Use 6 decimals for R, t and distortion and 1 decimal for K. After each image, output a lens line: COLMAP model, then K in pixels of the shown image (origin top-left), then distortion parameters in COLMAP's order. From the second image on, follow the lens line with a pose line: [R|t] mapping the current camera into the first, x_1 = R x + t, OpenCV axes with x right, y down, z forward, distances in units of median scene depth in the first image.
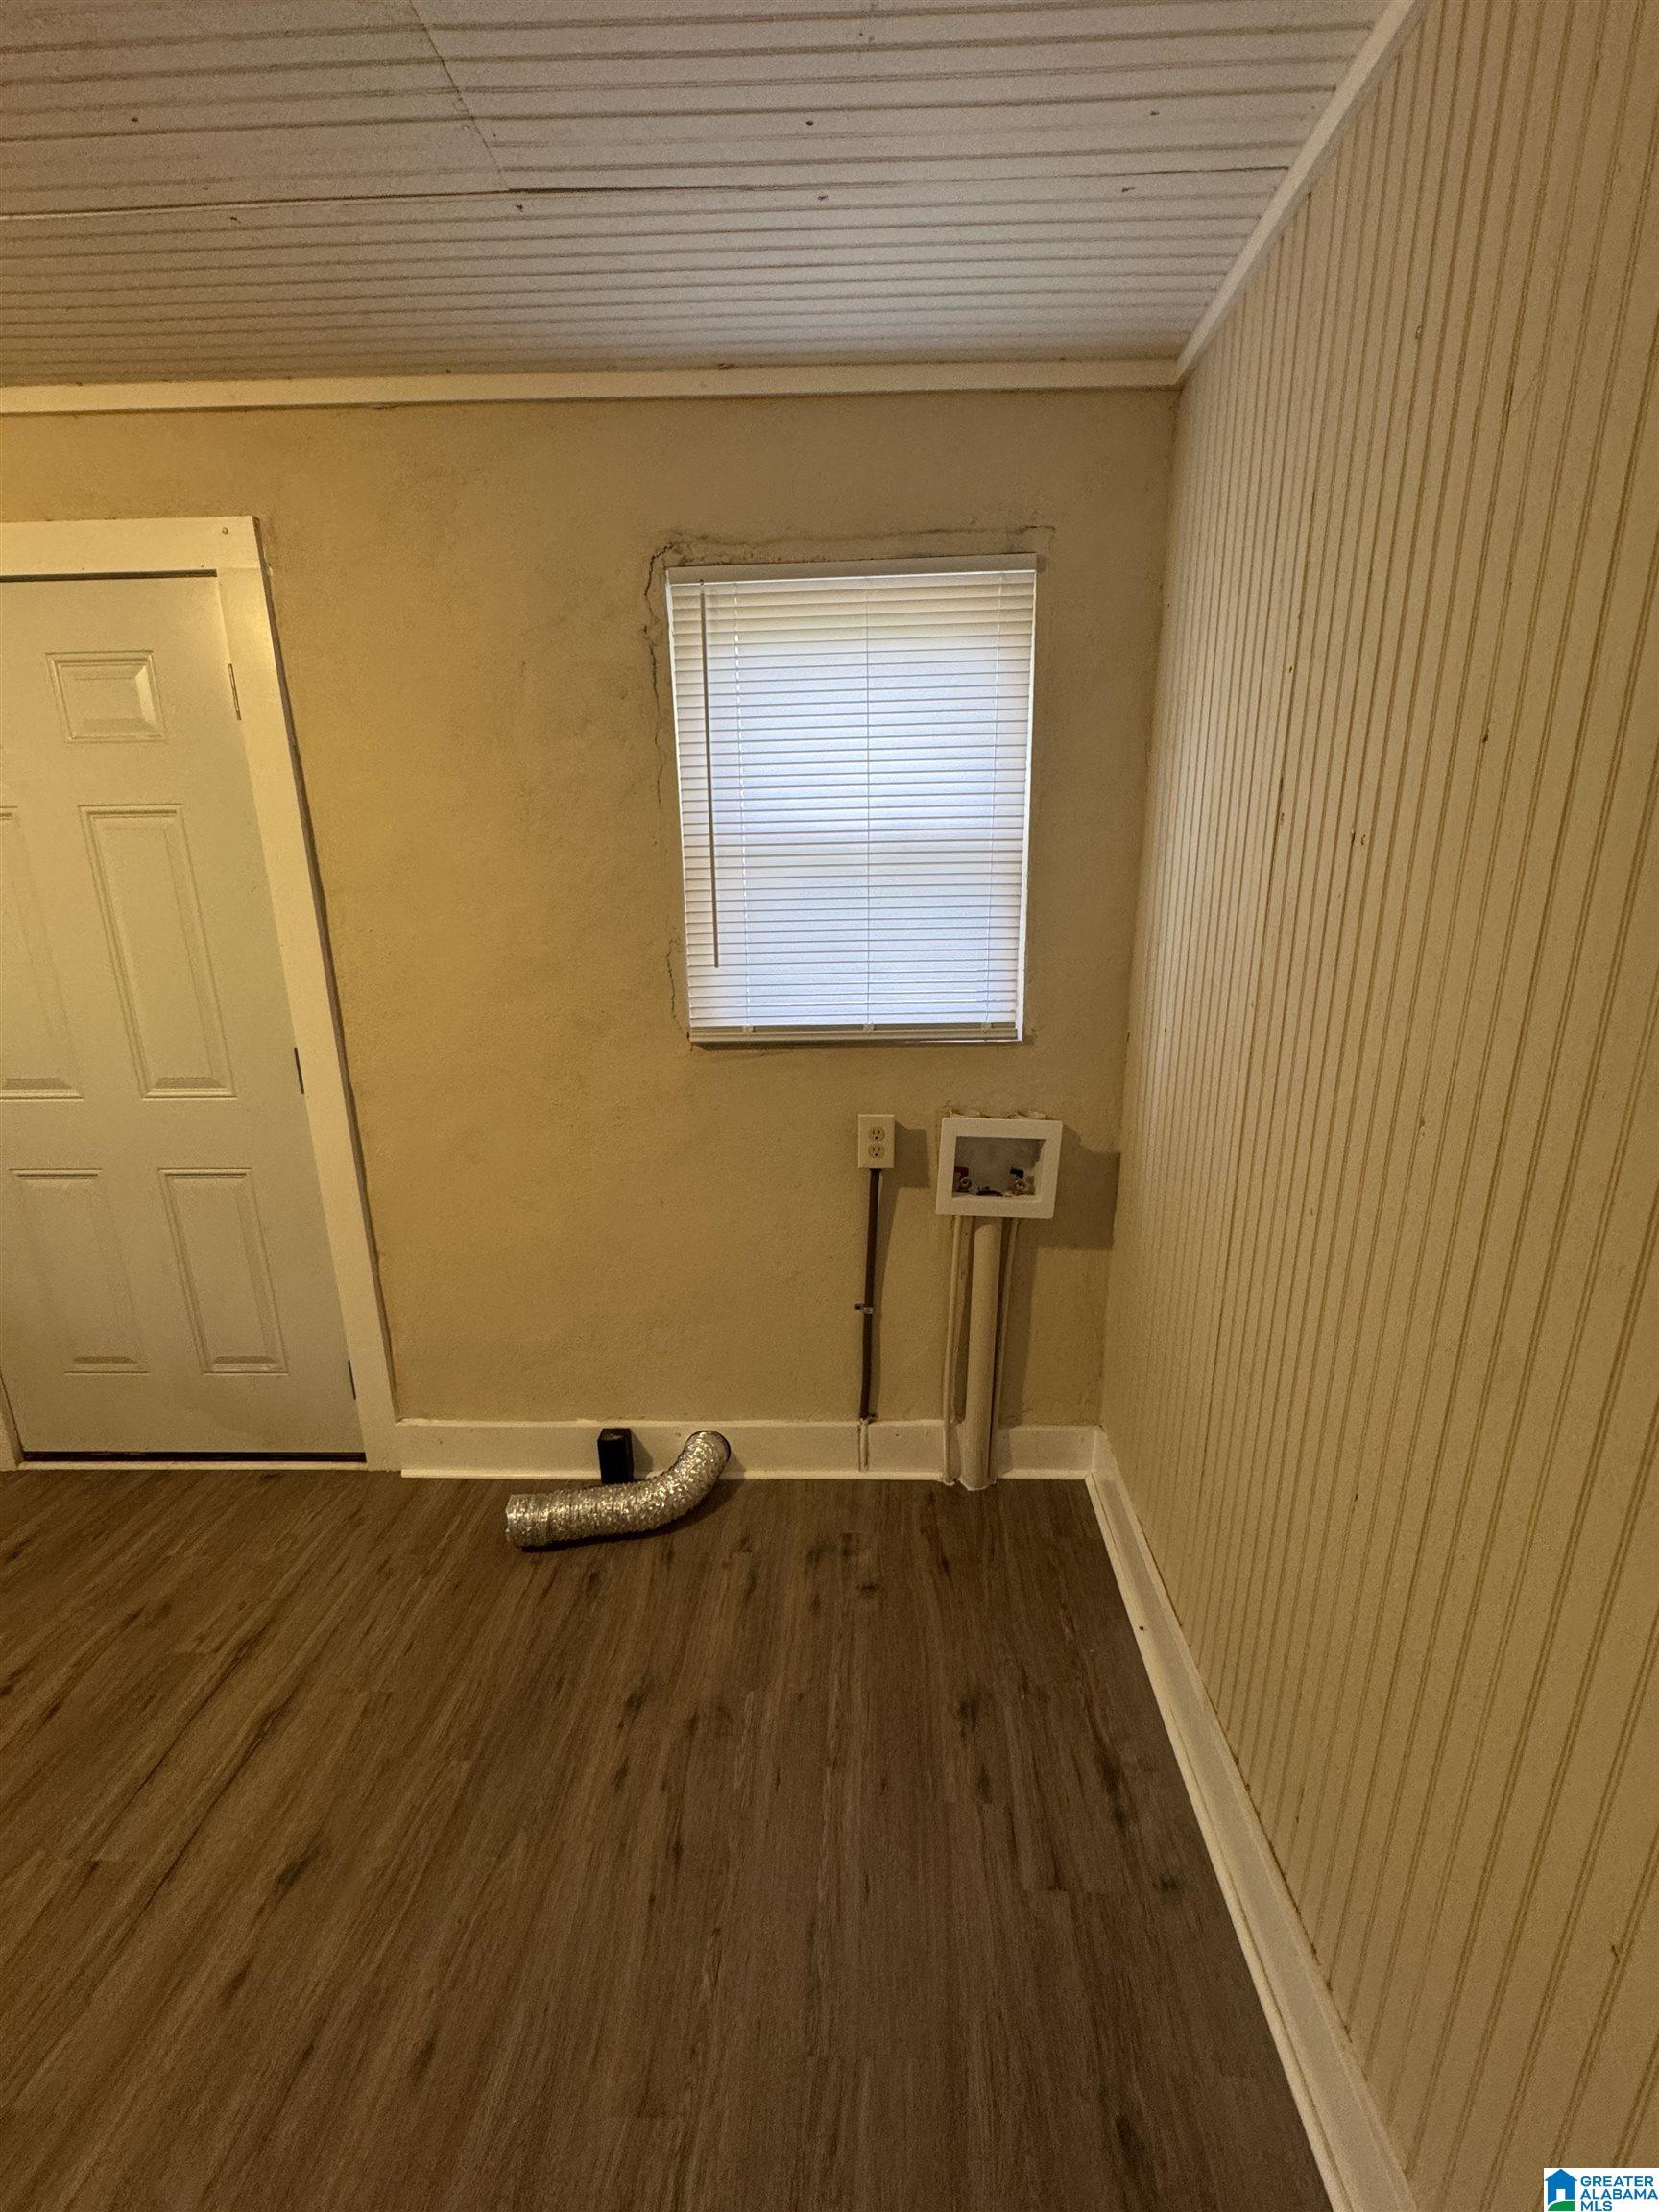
lens RADIAL K [[884.0, 0, 832.0], [0, 884.0, 1105.1], [0, 0, 1]] dist [-0.001523, 0.000178]
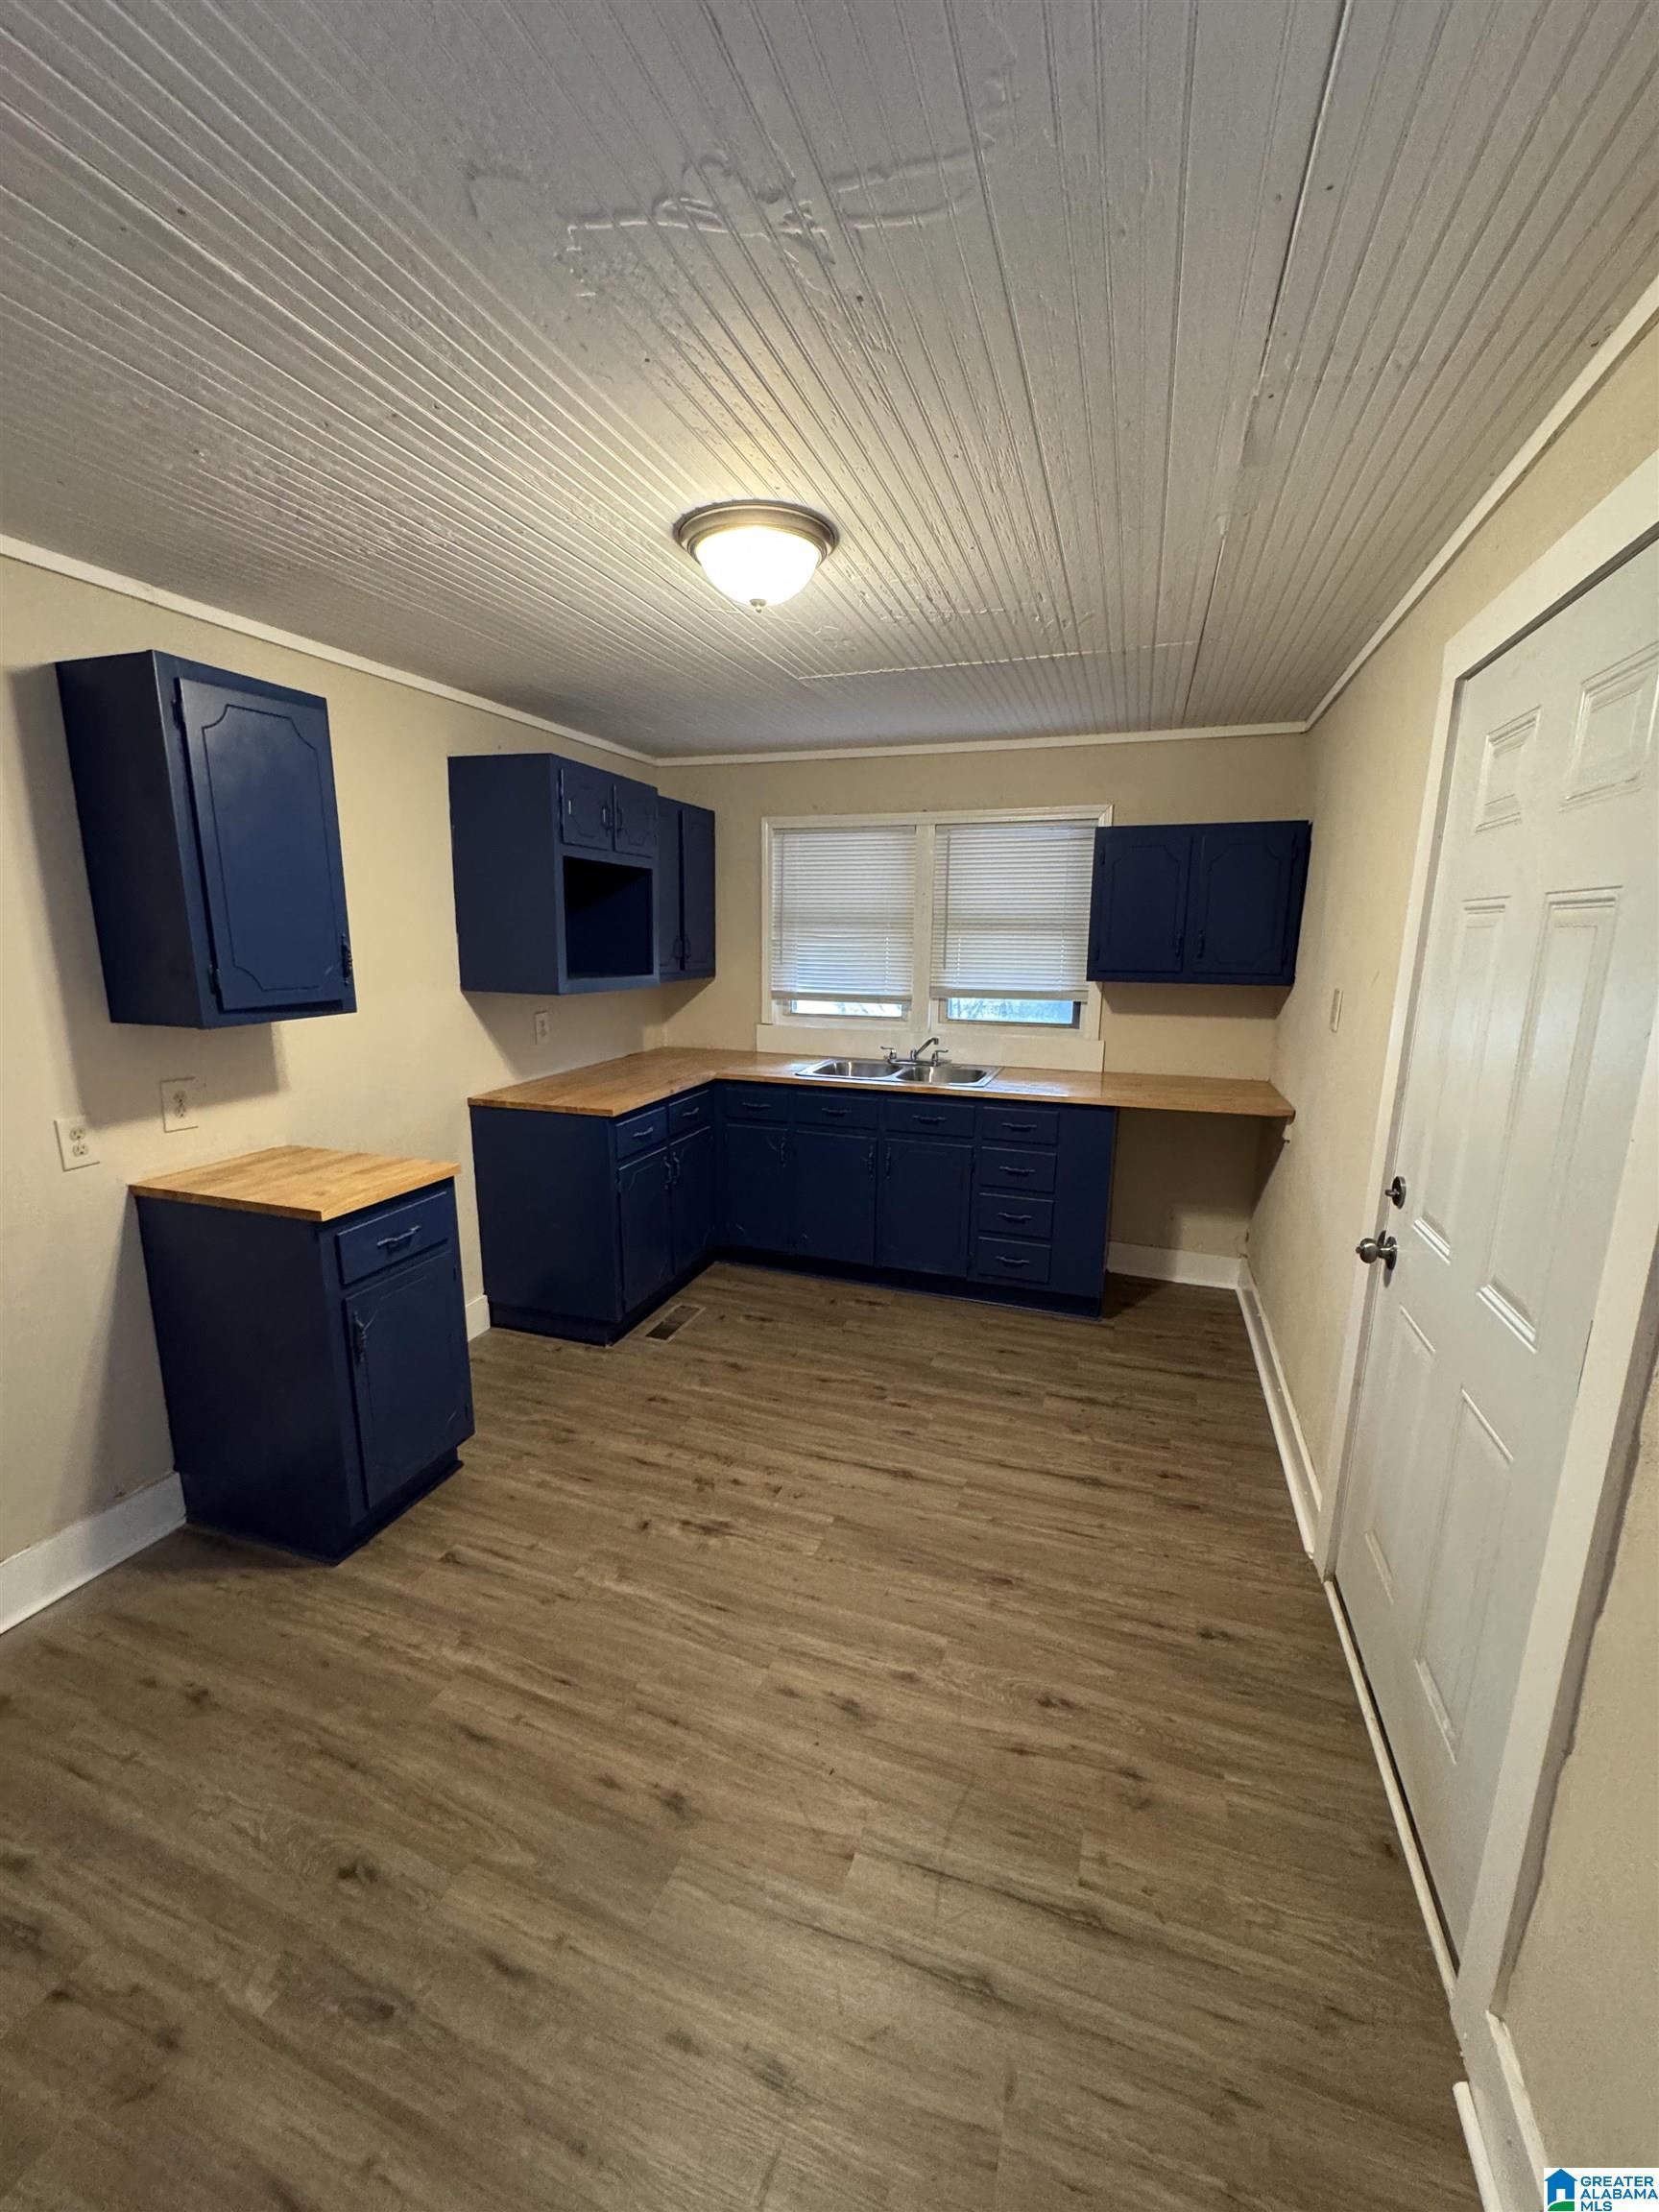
lens RADIAL K [[884.0, 0, 832.0], [0, 884.0, 1105.1], [0, 0, 1]] dist [-0.001523, 0.000178]
pose [[-0.286069, 0.202116, -0.936650, 0.014045], [-0.257492, 0.925331, 0.278316, -0.242511], [0.922964, 0.320798, -0.212666, 0.702245]]
